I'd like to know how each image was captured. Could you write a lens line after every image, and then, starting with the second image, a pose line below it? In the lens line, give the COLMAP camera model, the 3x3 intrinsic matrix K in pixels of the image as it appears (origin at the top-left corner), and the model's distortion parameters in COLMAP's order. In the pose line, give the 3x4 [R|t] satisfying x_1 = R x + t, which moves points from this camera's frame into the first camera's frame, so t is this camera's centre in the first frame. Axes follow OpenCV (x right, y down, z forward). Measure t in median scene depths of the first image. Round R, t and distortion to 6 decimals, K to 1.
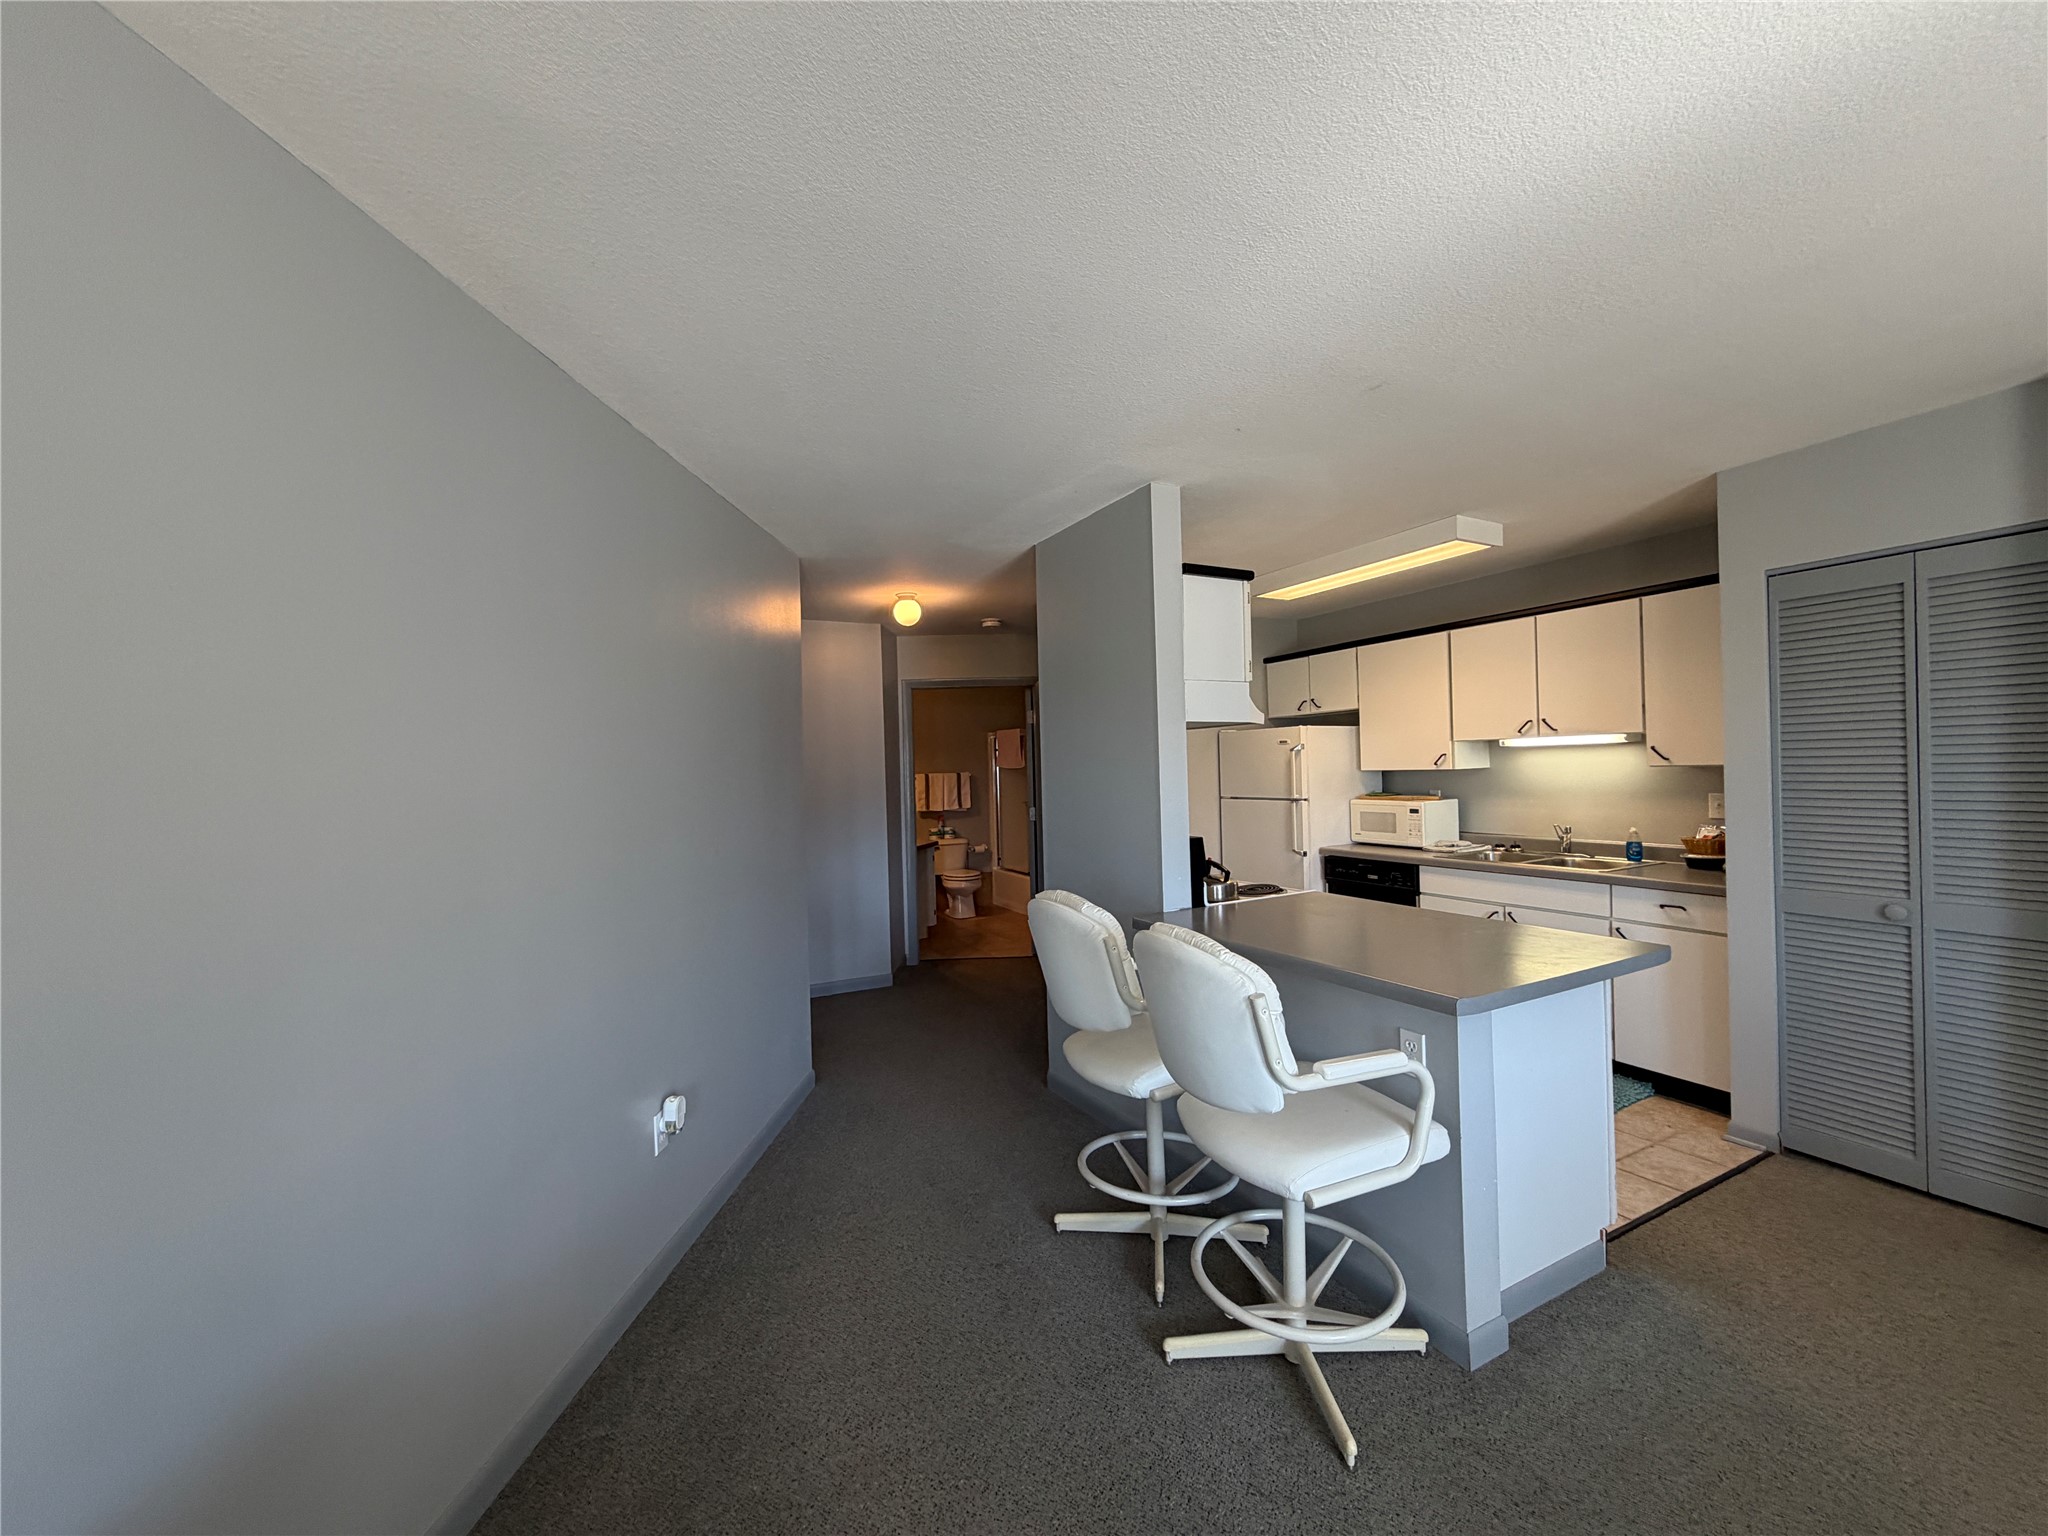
lens RADIAL K [[811.2, 0, 1024.0], [0, 811.2, 768.0], [0, 0, 1]] dist [0.001655, -0.000306]
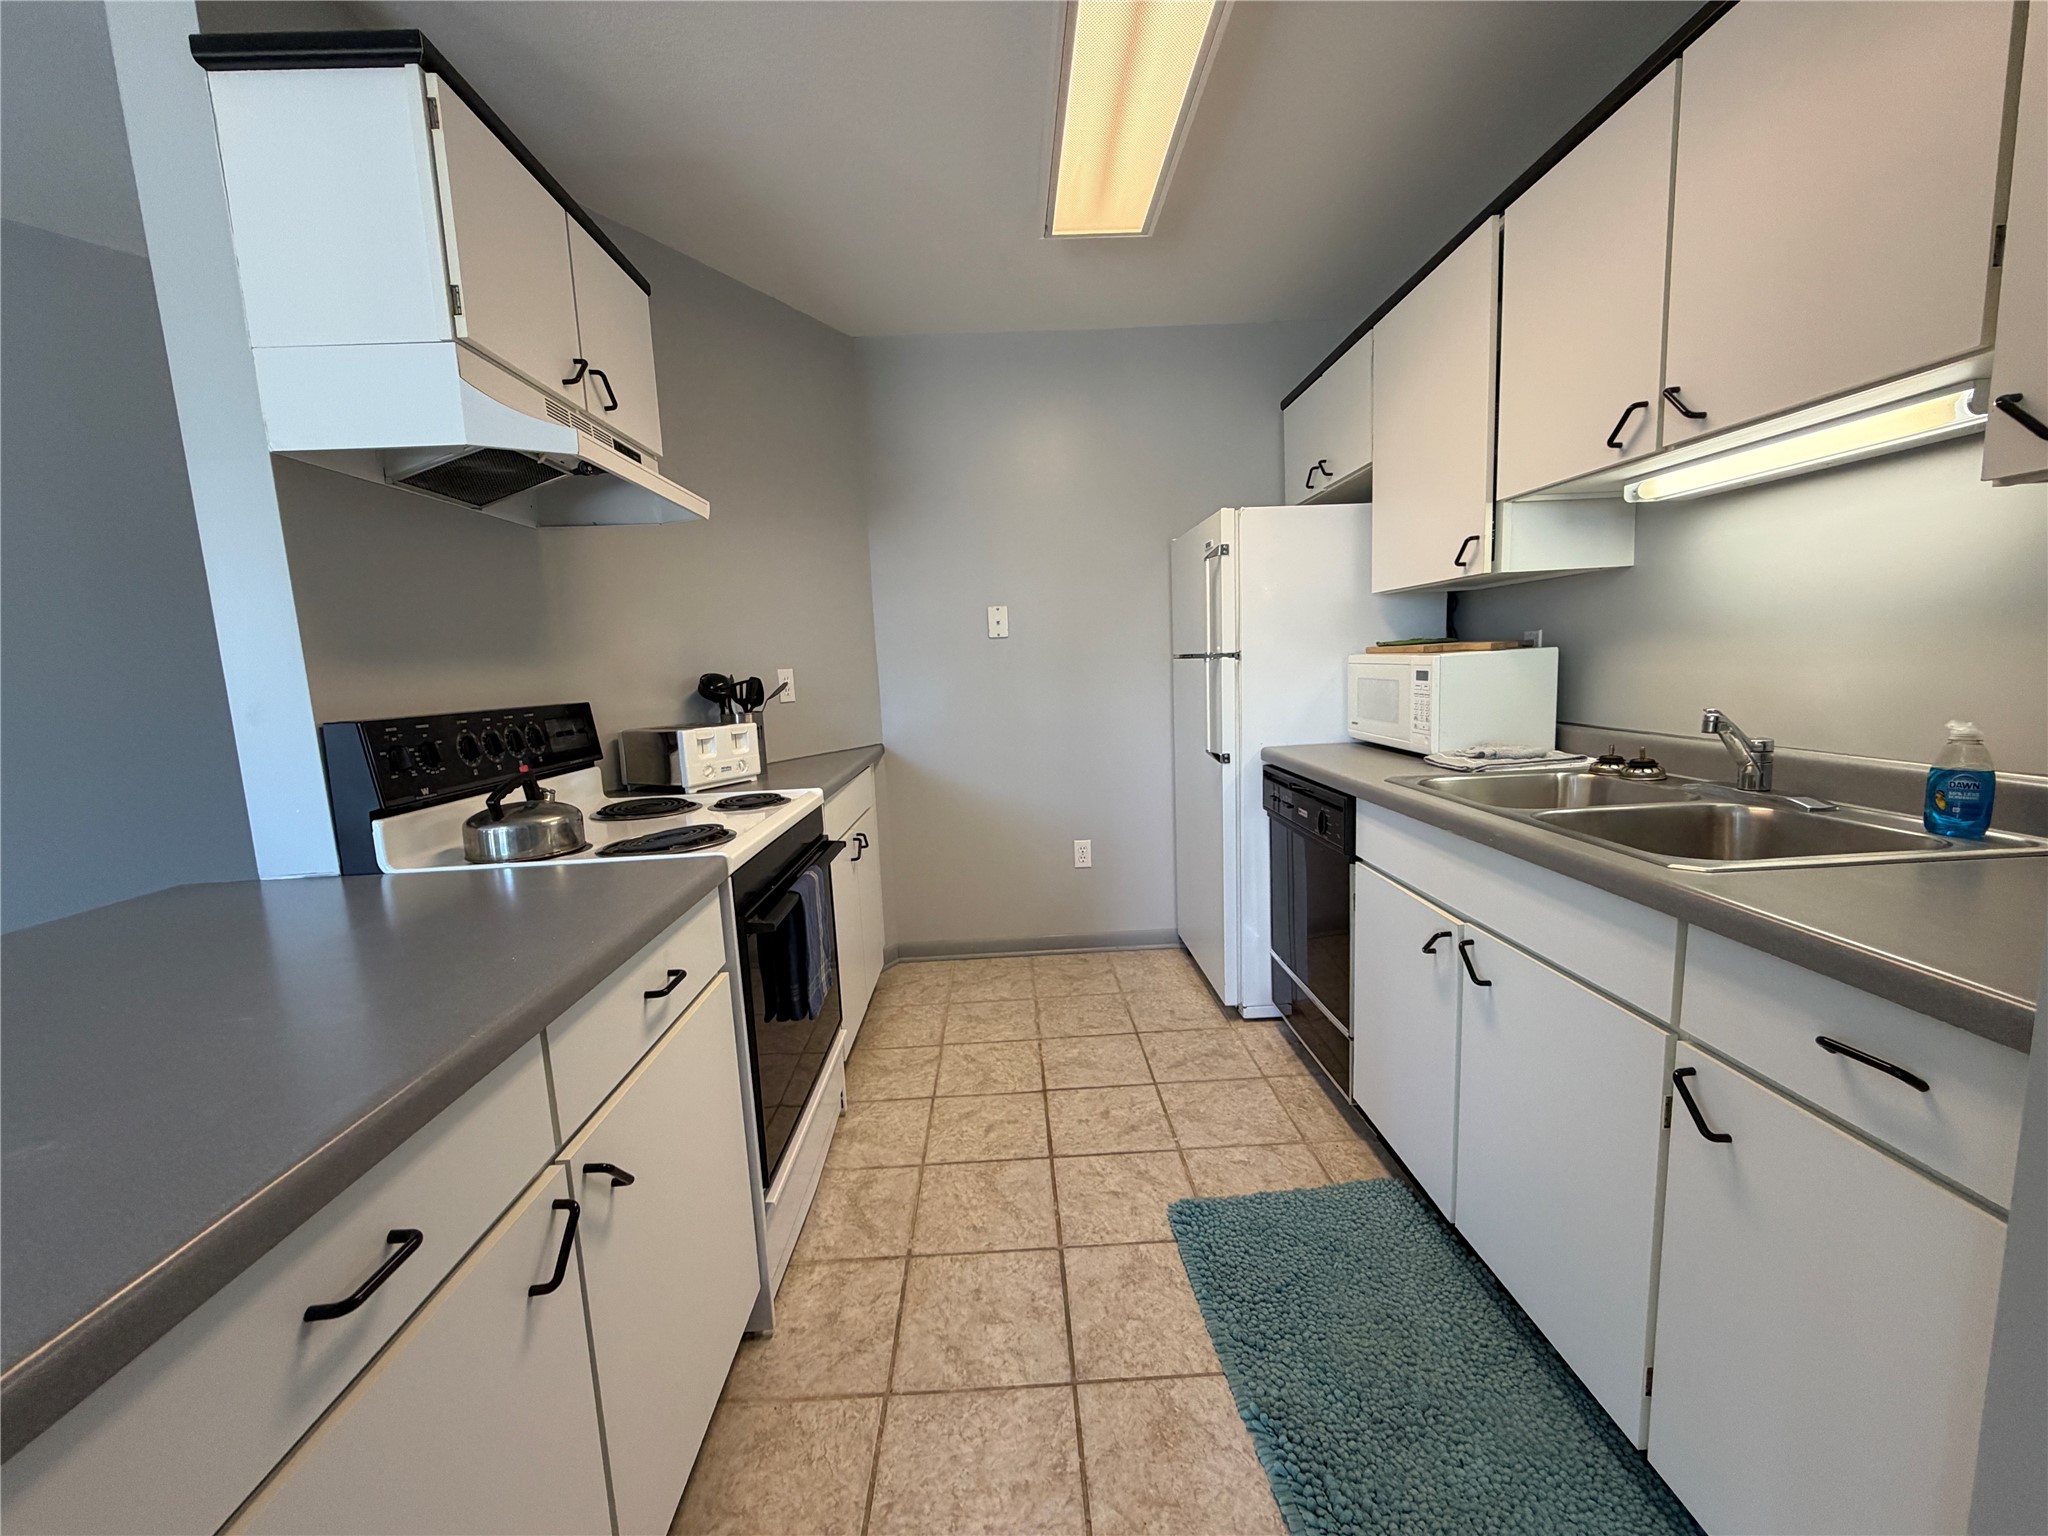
lens RADIAL K [[811.2, 0, 1024.0], [0, 811.2, 768.0], [0, 0, 1]] dist [0.001655, -0.000306]
pose [[0.897636, 0.045500, -0.438383, 0.729761], [0.020750, 0.989191, 0.145155, 0.051329], [0.440249, -0.139393, 0.886990, 0.747195]]
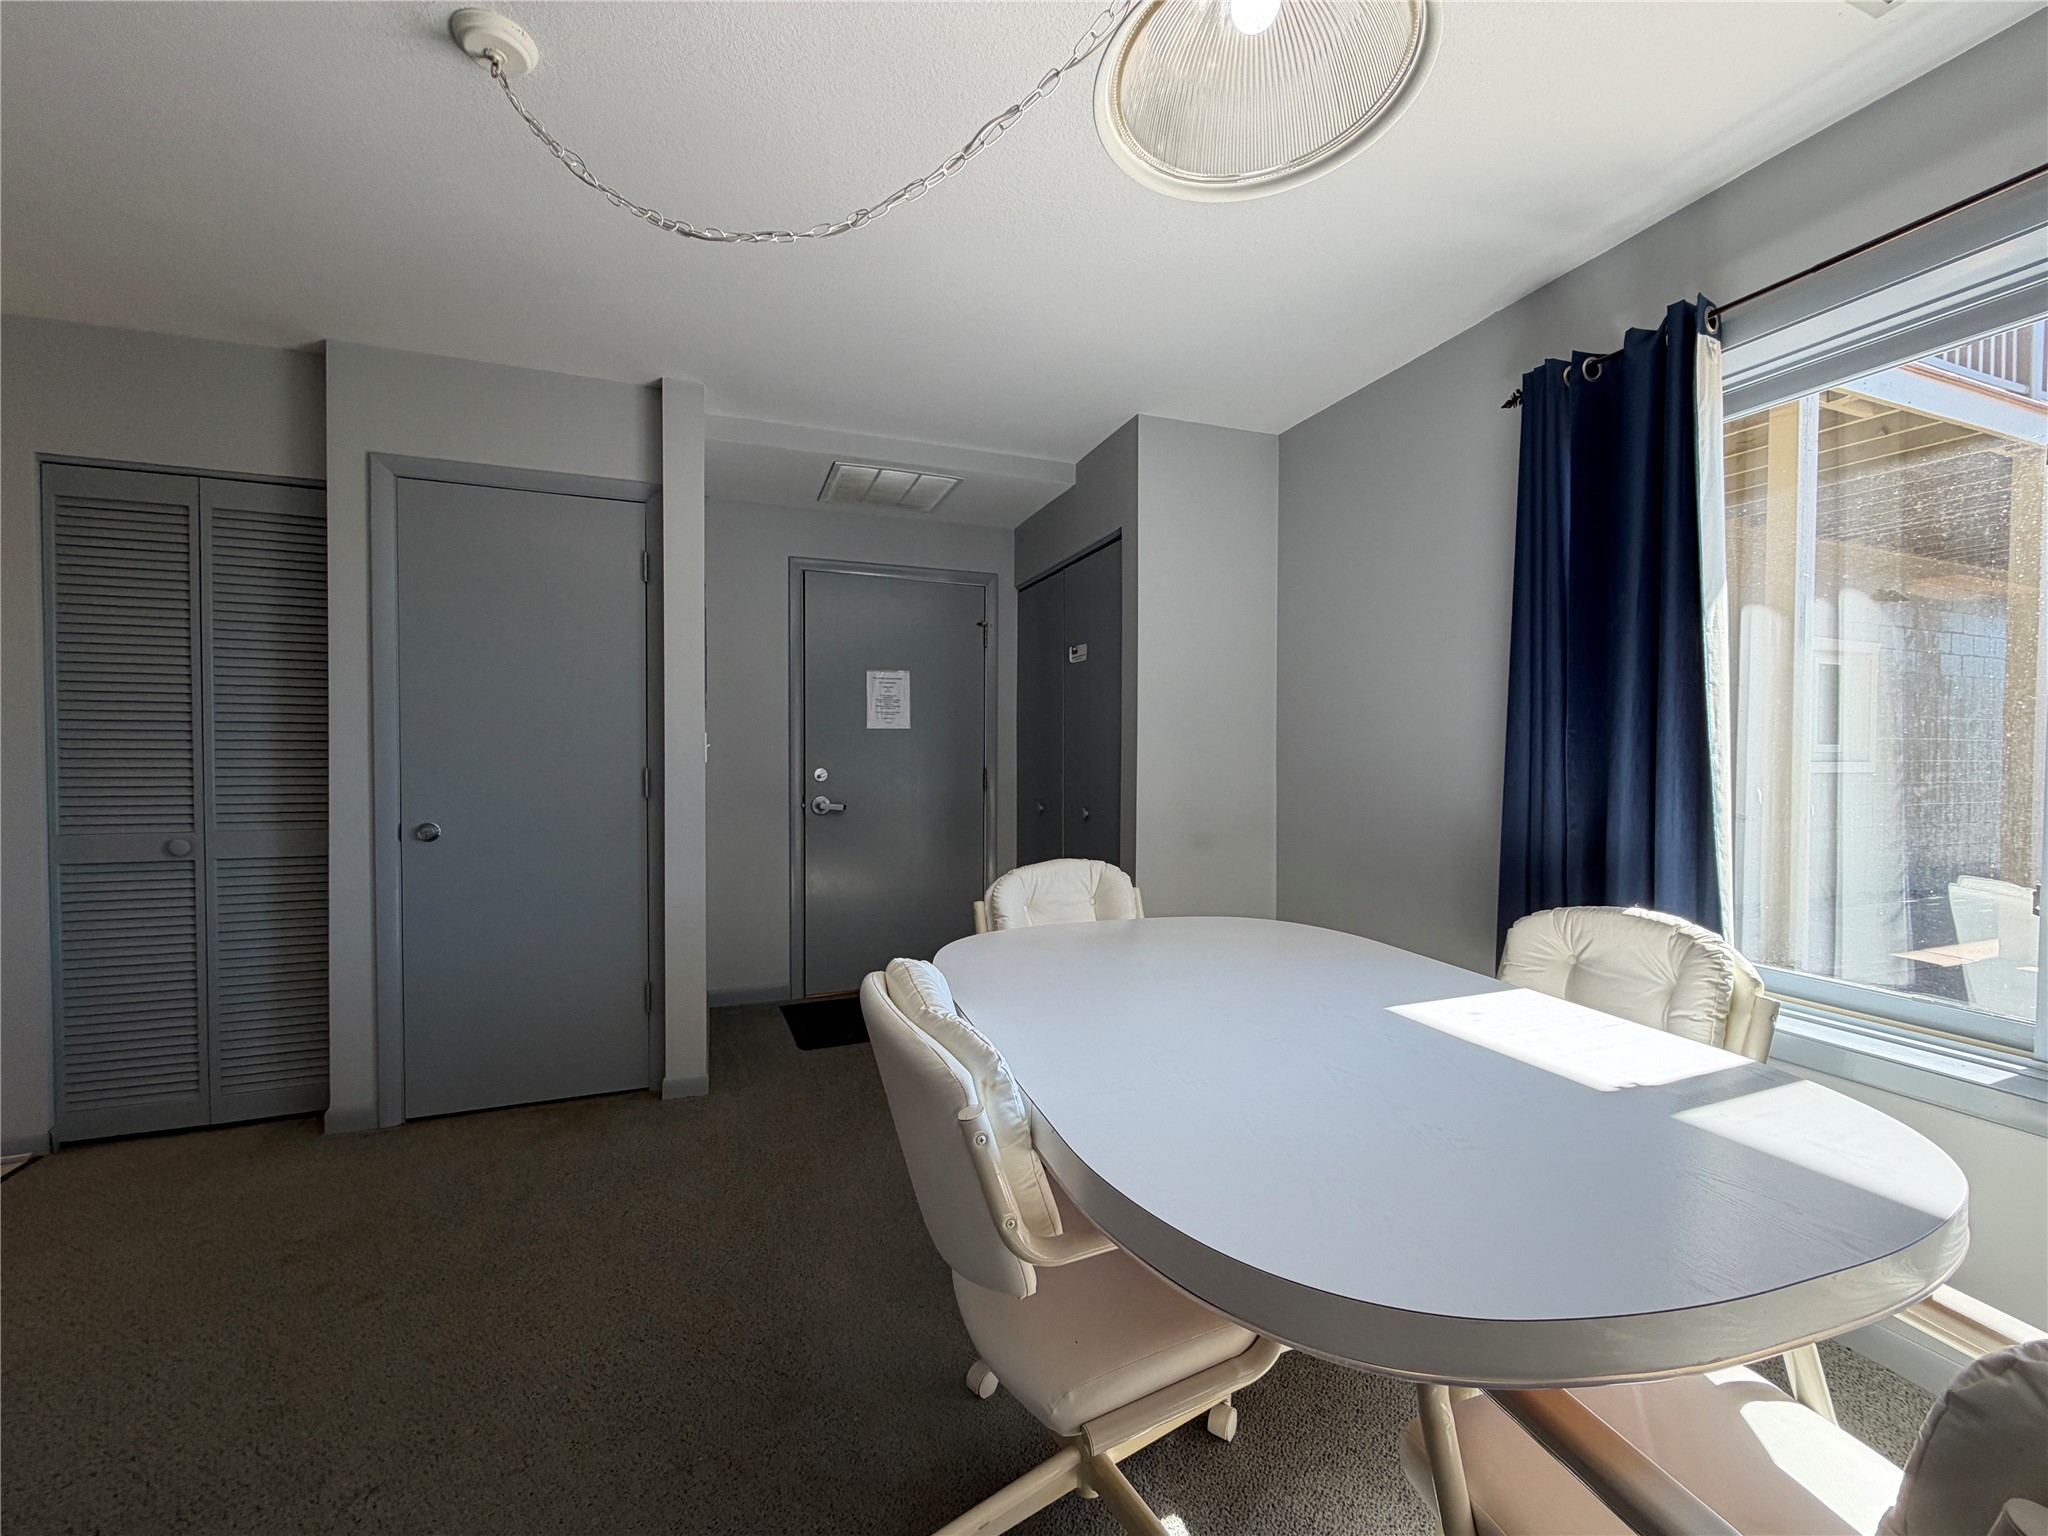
lens RADIAL K [[811.2, 0, 1024.0], [0, 811.2, 768.0], [0, 0, 1]] dist [0.001655, -0.000306]
pose [[0.117444, 0.006215, 0.993060, 0.200609], [-0.004852, 0.999972, -0.005684, 0.072016], [-0.993068, -0.004151, 0.117471, -0.088483]]
